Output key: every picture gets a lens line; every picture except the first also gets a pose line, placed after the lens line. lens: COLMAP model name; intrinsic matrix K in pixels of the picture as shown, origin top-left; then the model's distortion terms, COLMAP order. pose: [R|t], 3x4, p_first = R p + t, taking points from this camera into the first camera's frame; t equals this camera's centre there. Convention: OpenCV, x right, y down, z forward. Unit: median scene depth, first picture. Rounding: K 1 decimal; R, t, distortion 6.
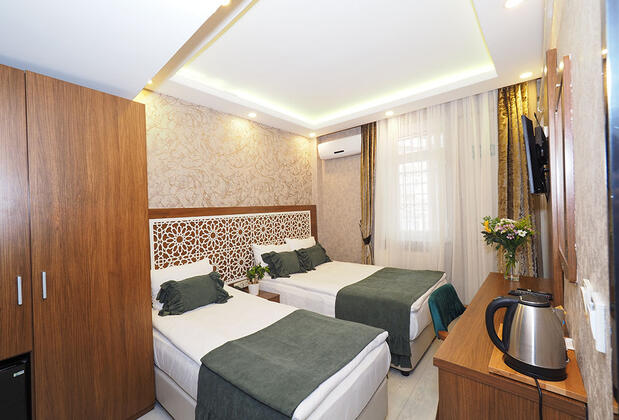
lens RADIAL K [[270.5, 0, 291.0], [0, 270.5, 209.9], [0, 0, 1]] dist [-0.000596, -0.000128]
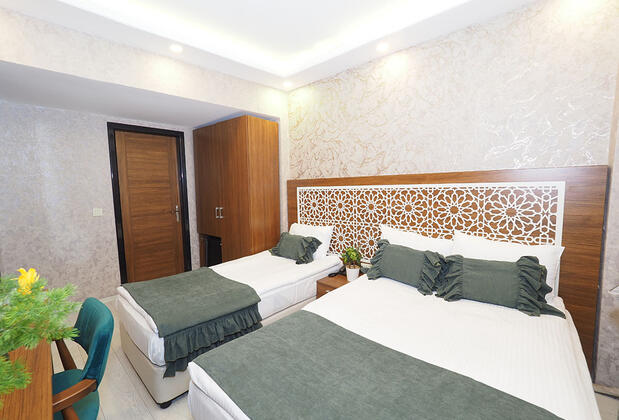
lens RADIAL K [[270.5, 0, 291.0], [0, 270.5, 209.9], [0, 0, 1]] dist [-0.000596, -0.000128]
pose [[-0.089229, 0.137874, -0.986422, 0.686062], [0.031406, 0.990270, 0.135571, -0.030601], [0.995516, -0.018882, -0.092691, 0.866369]]
